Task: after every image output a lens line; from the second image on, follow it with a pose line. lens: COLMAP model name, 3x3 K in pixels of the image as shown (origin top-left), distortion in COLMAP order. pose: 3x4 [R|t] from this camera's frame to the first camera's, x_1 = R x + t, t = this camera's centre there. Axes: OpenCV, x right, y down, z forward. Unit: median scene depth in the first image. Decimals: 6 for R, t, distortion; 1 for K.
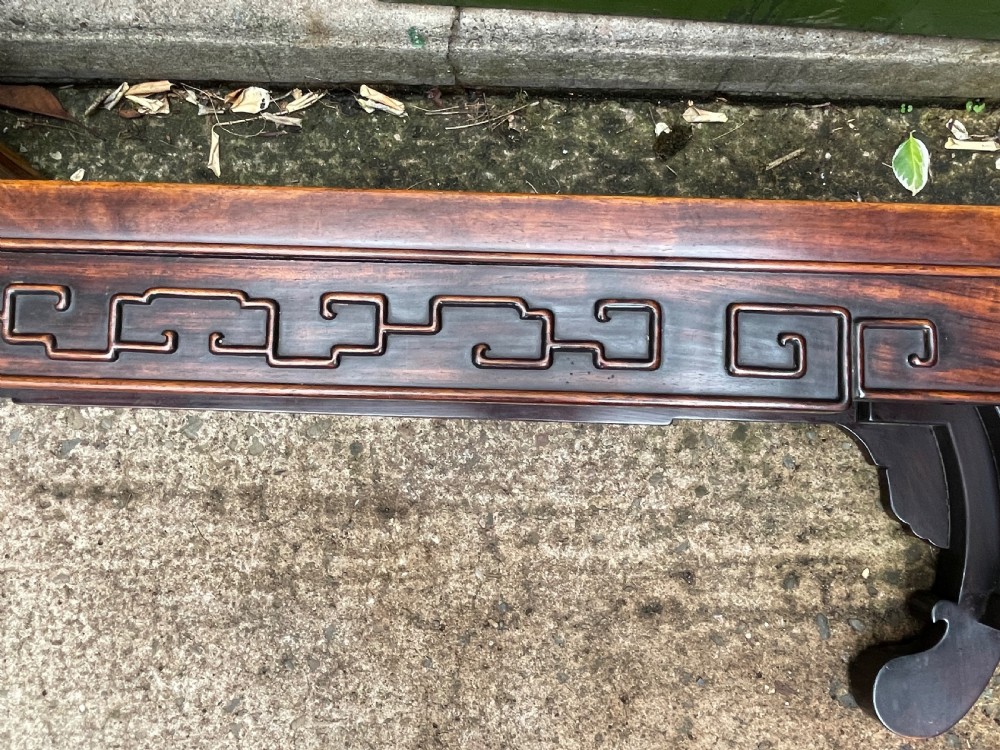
lens RADIAL K [[746.5, 0, 477.7], [0, 746.5, 379.5], [0, 0, 1]] dist [-0.000227, -0.004551]
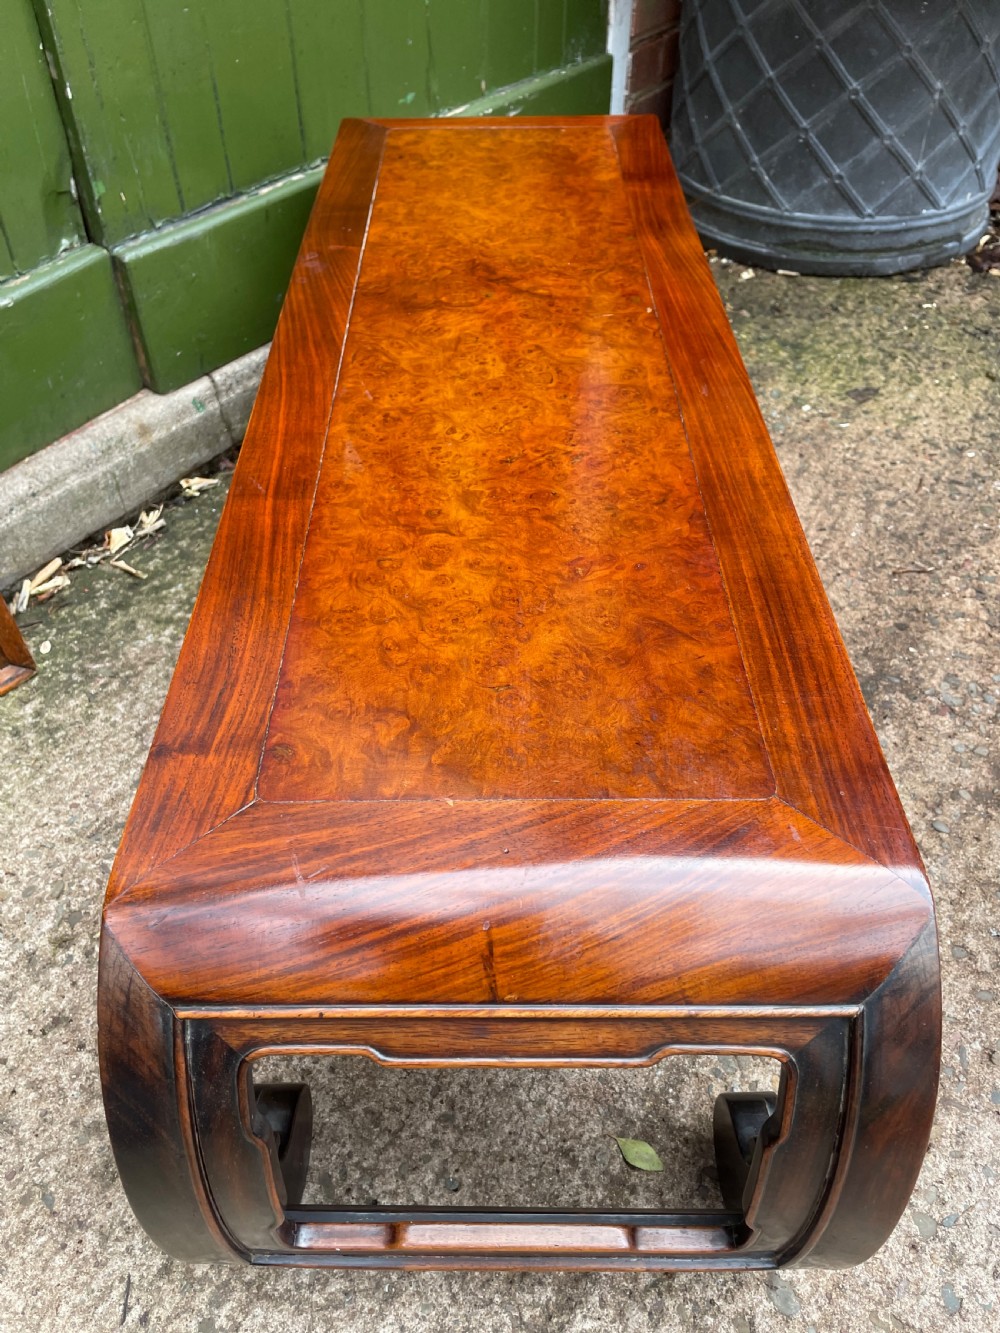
lens RADIAL K [[1010.7, 0, 490.1], [0, 1010.7, 678.3], [0, 0, 1]] dist [0.087312, -0.121044]
pose [[0.545680, -0.582840, 0.602105, -1.164133], [0.834467, 0.443782, -0.326684, 0.807594], [-0.076799, 0.680702, 0.728524, -0.097719]]
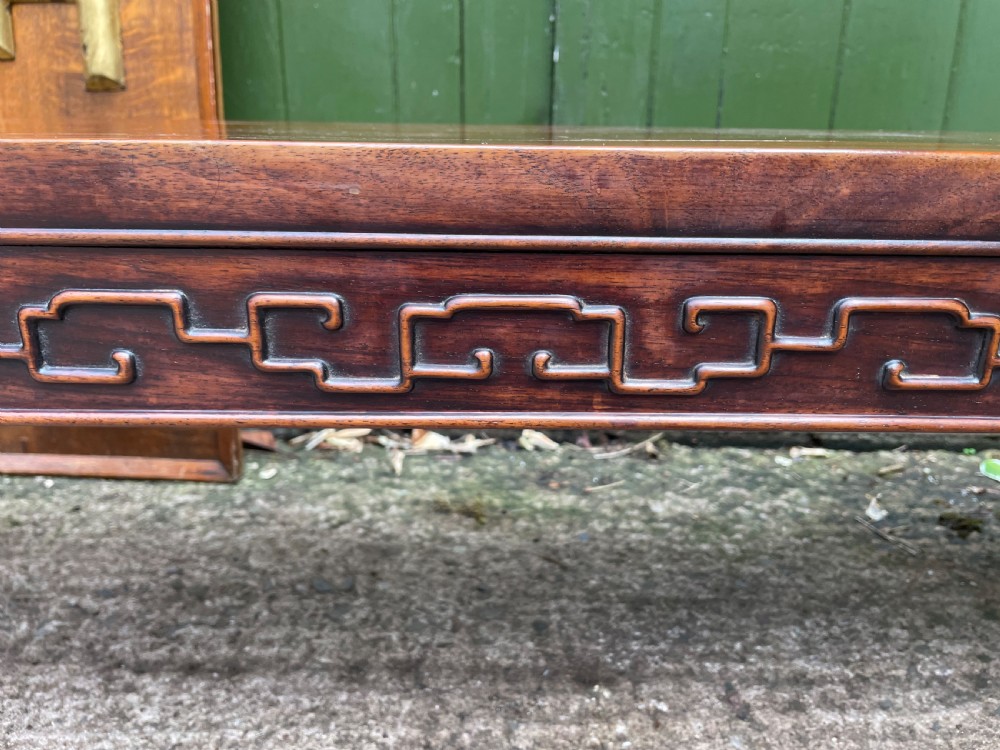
lens RADIAL K [[768.0, 0, 511.8], [0, 768.0, 367.9], [0, 0, 1]] dist [0.073997, -0.116232]
pose [[0.999003, 0.024562, 0.037277, -0.236461], [0.025019, 0.383519, -0.923194, 0.775755], [-0.036972, 0.923206, 0.382522, 0.429433]]
